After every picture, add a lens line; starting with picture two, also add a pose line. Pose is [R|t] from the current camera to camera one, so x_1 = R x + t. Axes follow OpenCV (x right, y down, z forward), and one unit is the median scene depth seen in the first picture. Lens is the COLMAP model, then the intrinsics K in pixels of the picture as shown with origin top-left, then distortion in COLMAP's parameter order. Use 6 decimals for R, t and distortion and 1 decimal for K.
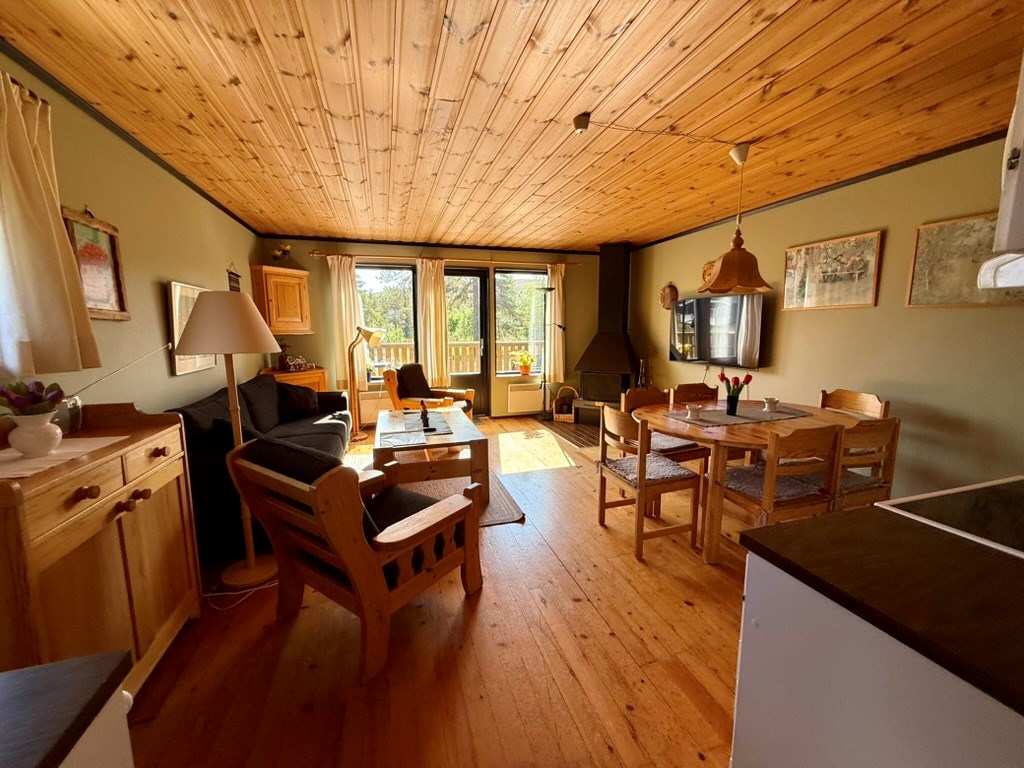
lens RADIAL K [[404.9, 0, 508.1], [0, 404.9, 383.3], [0, 0, 1]] dist [0.001113, 0.000091]
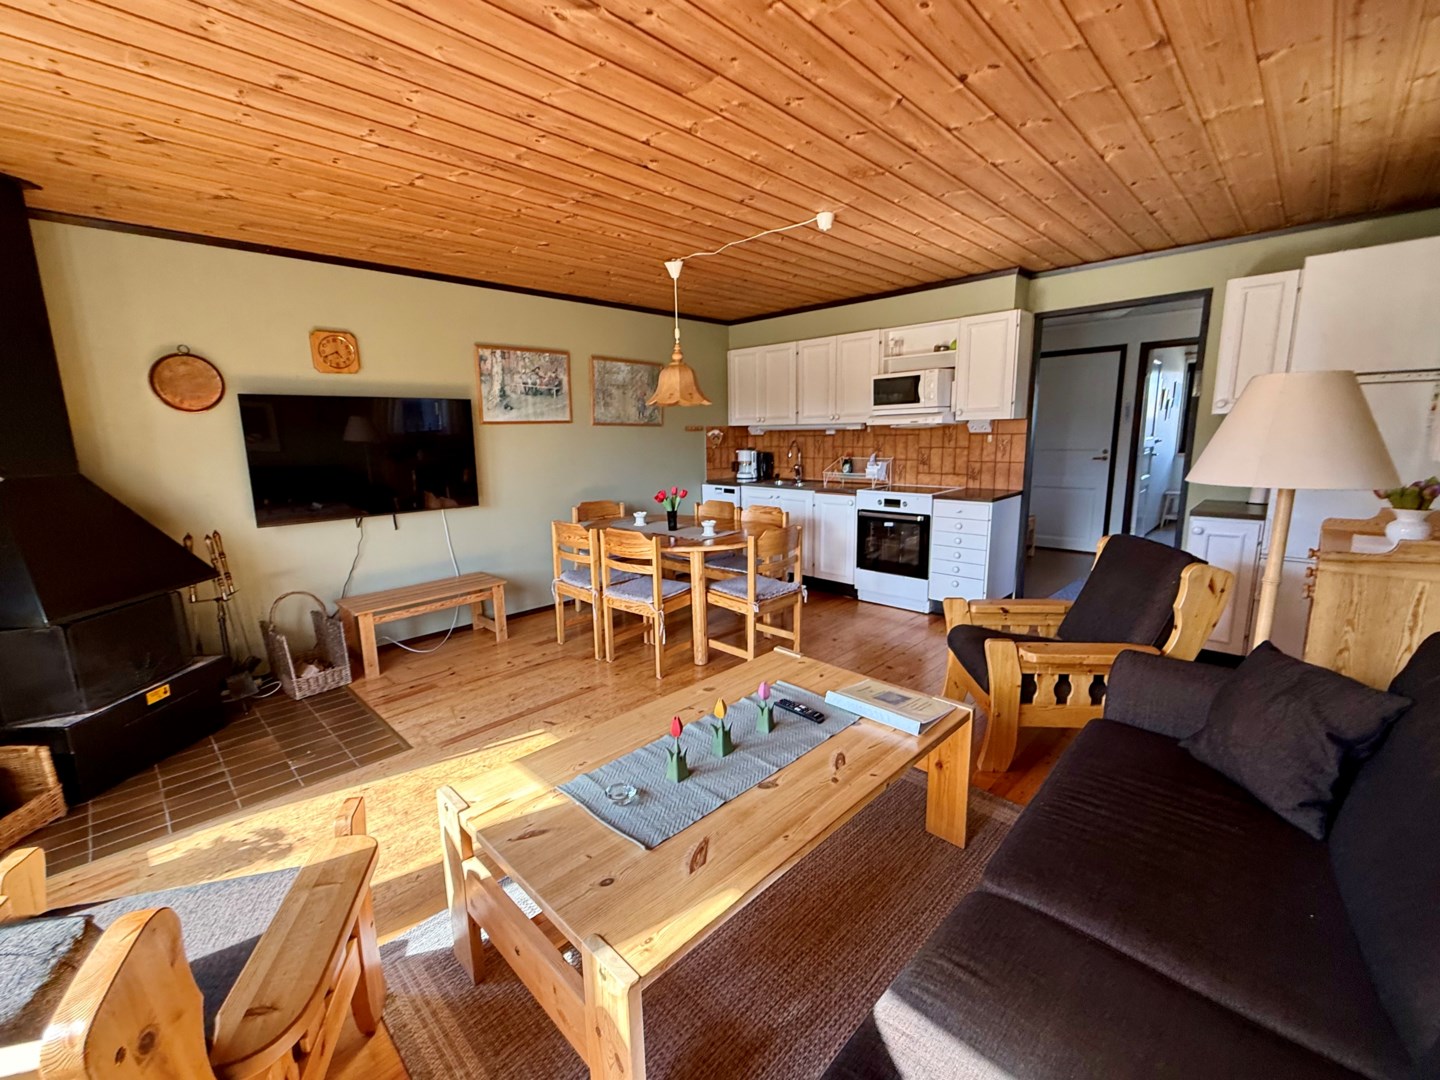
lens RADIAL K [[605.9, 0, 713.8], [0, 605.9, 537.1], [0, 0, 1]] dist [0.001339, 0.000158]
pose [[-0.475407, -0.139150, 0.868692, -0.599793], [0.141220, 0.962538, 0.231468, -0.181324], [-0.868358, 0.232718, -0.437947, 1.205558]]
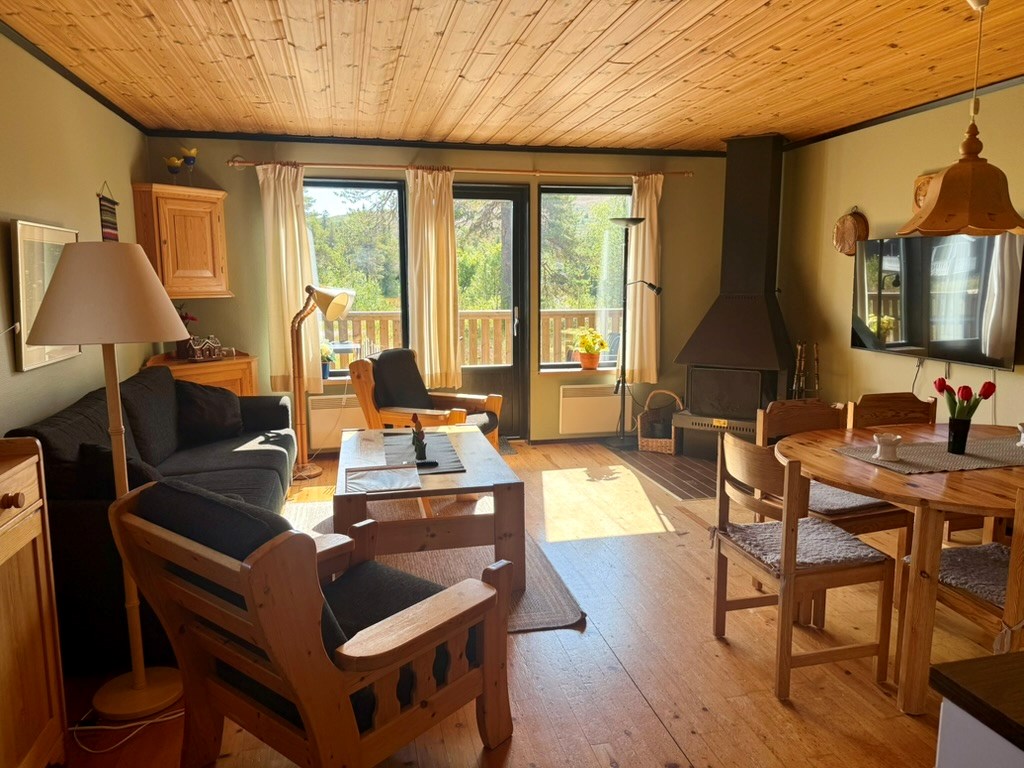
lens RADIAL K [[716.0, 0, 511.1], [0, 716.0, 377.2], [0, 0, 1]] dist [0.087421, -0.122285]
pose [[0.997491, 0.013007, -0.069586, 0.001918], [-0.012587, 0.999900, 0.006473, -0.022327], [0.069663, -0.005581, 0.997555, -0.044010]]
